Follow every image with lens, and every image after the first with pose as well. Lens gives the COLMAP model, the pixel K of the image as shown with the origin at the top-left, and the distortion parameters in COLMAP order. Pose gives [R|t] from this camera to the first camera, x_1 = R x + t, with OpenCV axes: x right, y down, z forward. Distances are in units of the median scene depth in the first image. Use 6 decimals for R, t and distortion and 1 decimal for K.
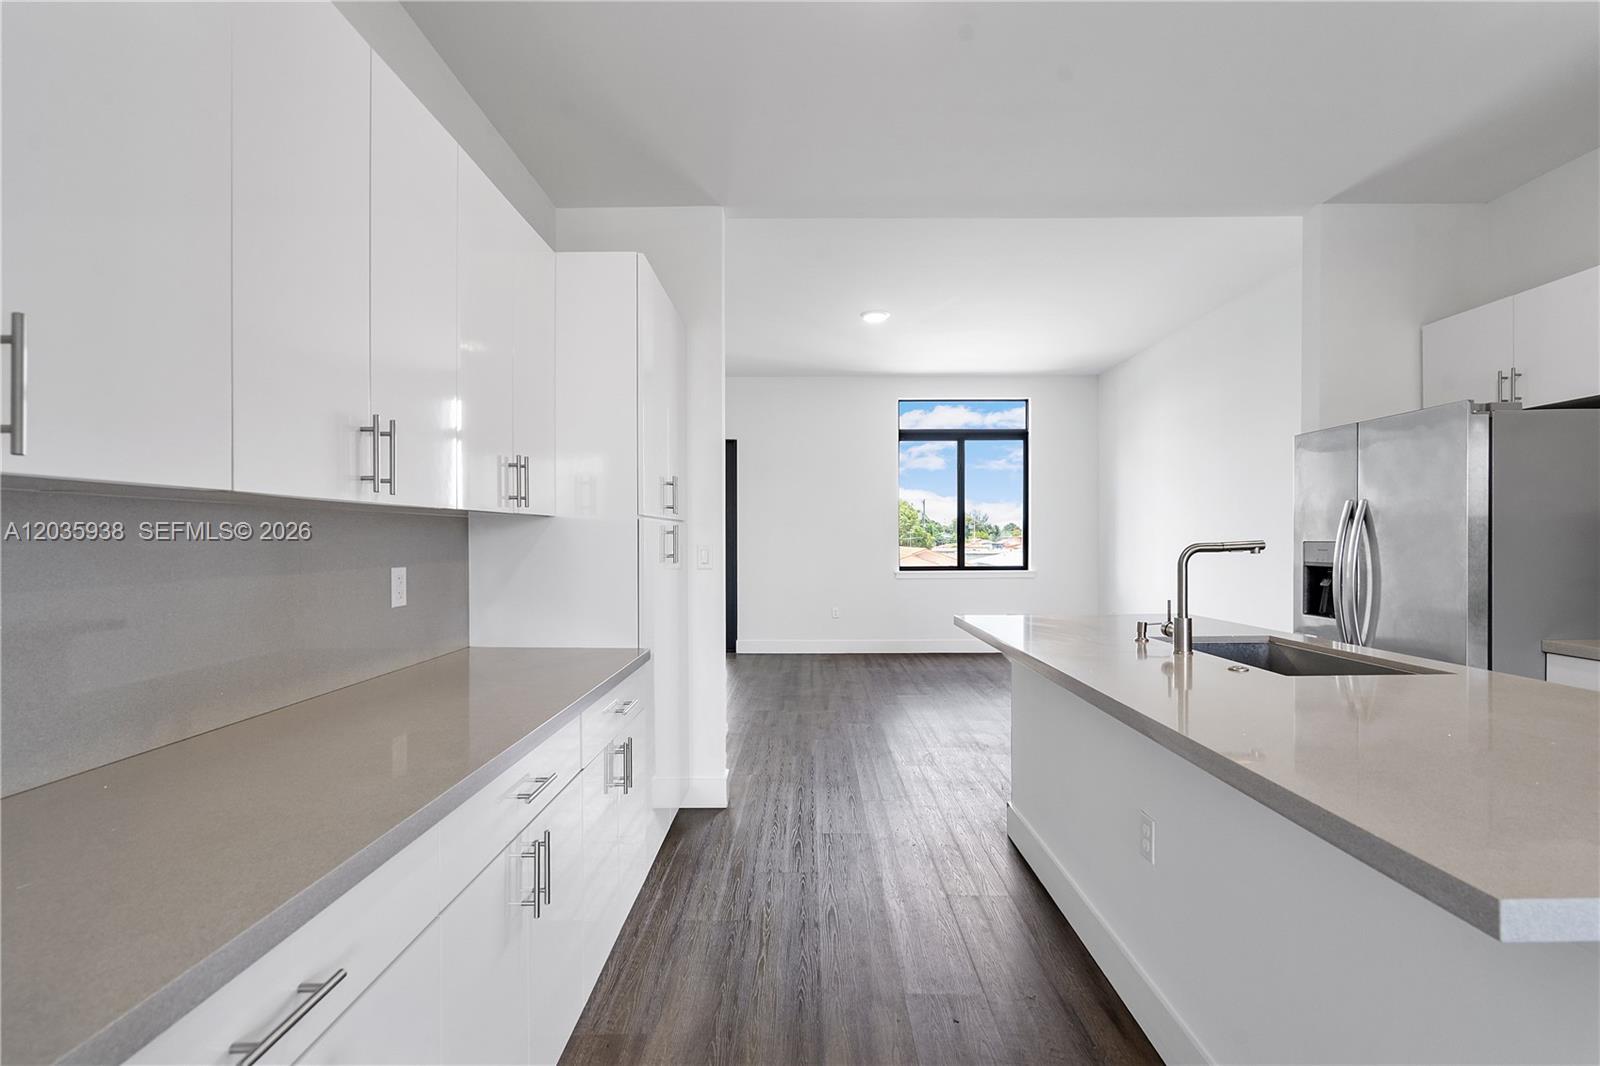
lens RADIAL K [[729.0, 0, 807.2], [0, 729.0, 546.6], [0, 0, 1]] dist [-0.003035, -0.000278]
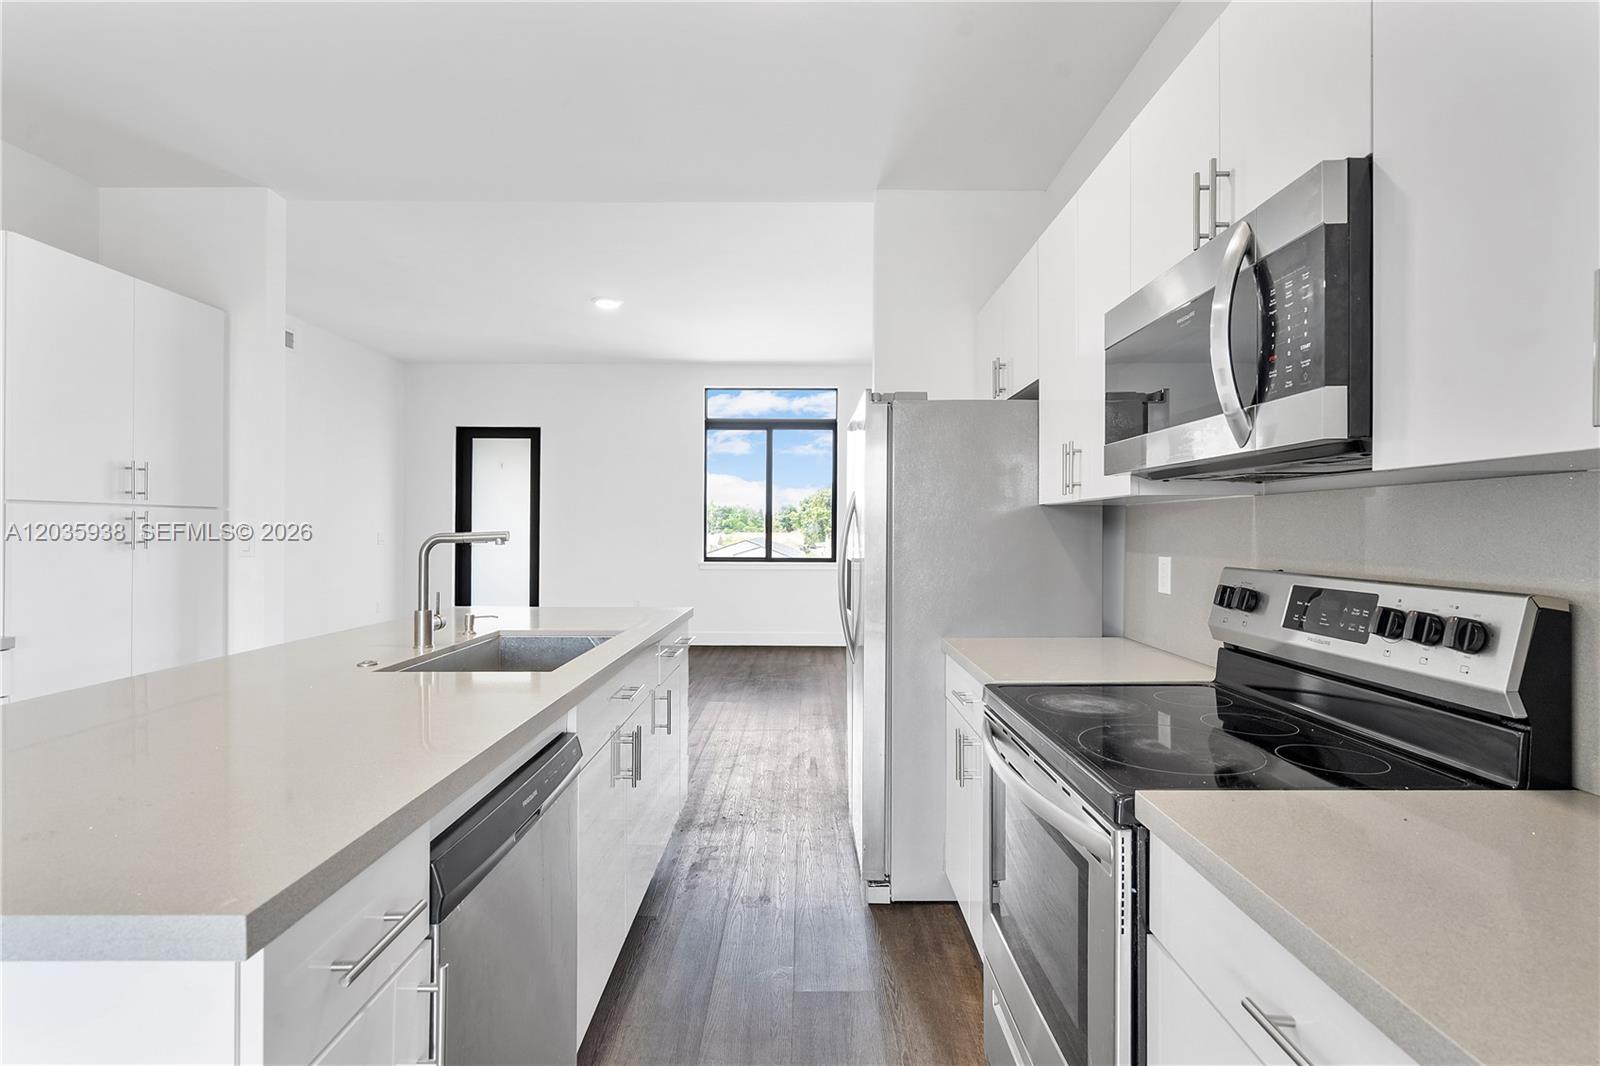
lens RADIAL K [[735.0, 0, 800.0], [0, 735.0, 533.0], [0, 0, 1]] dist [-0.005066, 0.000229]
pose [[0.999947, 0.010201, 0.001009, 0.616301], [-0.010195, 0.999931, -0.005911, -0.002512], [-0.001069, 0.005900, 0.999982, 0.015449]]
